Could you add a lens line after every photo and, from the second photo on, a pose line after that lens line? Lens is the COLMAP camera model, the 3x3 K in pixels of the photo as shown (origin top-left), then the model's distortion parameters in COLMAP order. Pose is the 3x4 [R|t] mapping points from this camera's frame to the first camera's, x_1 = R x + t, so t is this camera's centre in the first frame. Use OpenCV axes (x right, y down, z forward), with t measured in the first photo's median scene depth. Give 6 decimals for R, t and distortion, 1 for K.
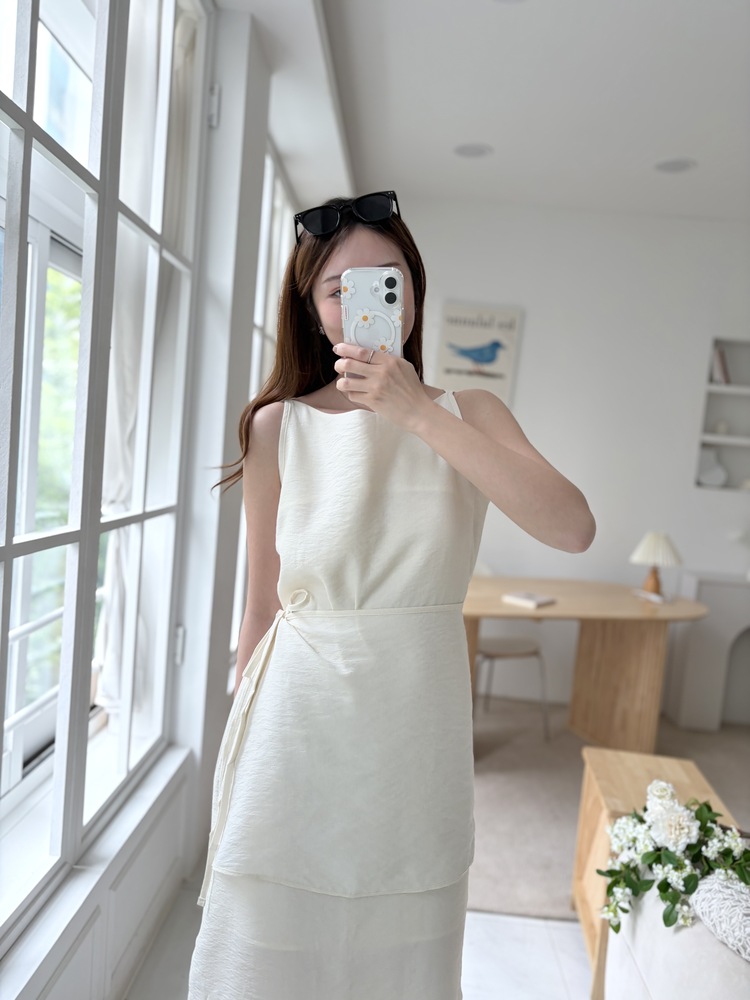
lens RADIAL K [[805.2, 0, 374.1], [0, 805.2, 499.7], [0, 0, 1]] dist [0.008675, -0.002419]
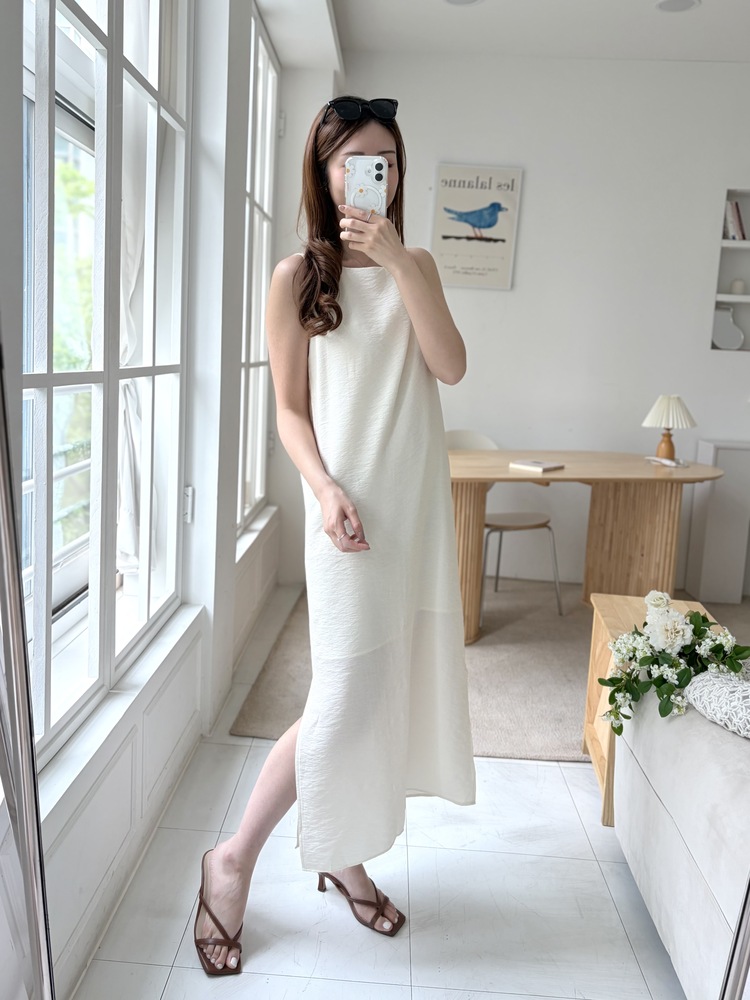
lens RADIAL K [[907.9, 0, 356.9], [0, 907.9, 449.1], [0, 0, 1]] dist [0.004292, 0.007180]
pose [[0.999224, -0.036660, -0.014390, -0.014324], [0.037254, 0.998363, 0.043404, 0.089704], [0.012776, -0.043907, 0.998954, -0.179769]]
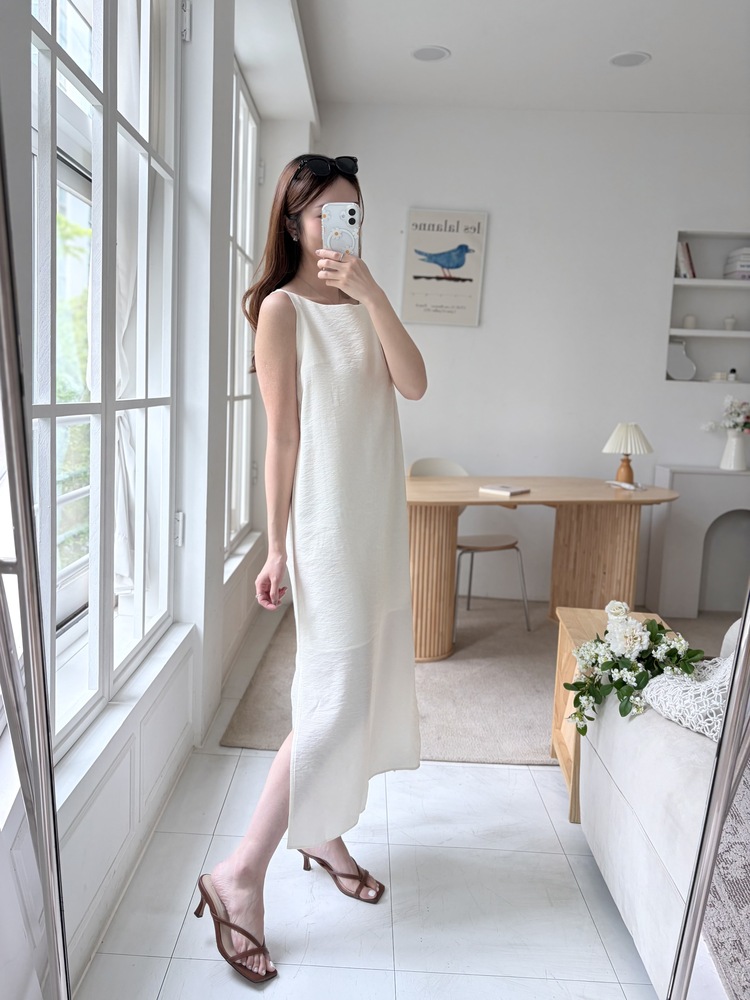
lens RADIAL K [[869.5, 0, 352.6], [0, 869.5, 470.4], [0, 0, 1]] dist [0.005733, 0.005403]
pose [[0.998808, -0.048150, 0.007959, -0.019926], [0.047867, 0.998323, 0.032547, 0.097985], [-0.009513, -0.032128, 0.999439, -0.217066]]
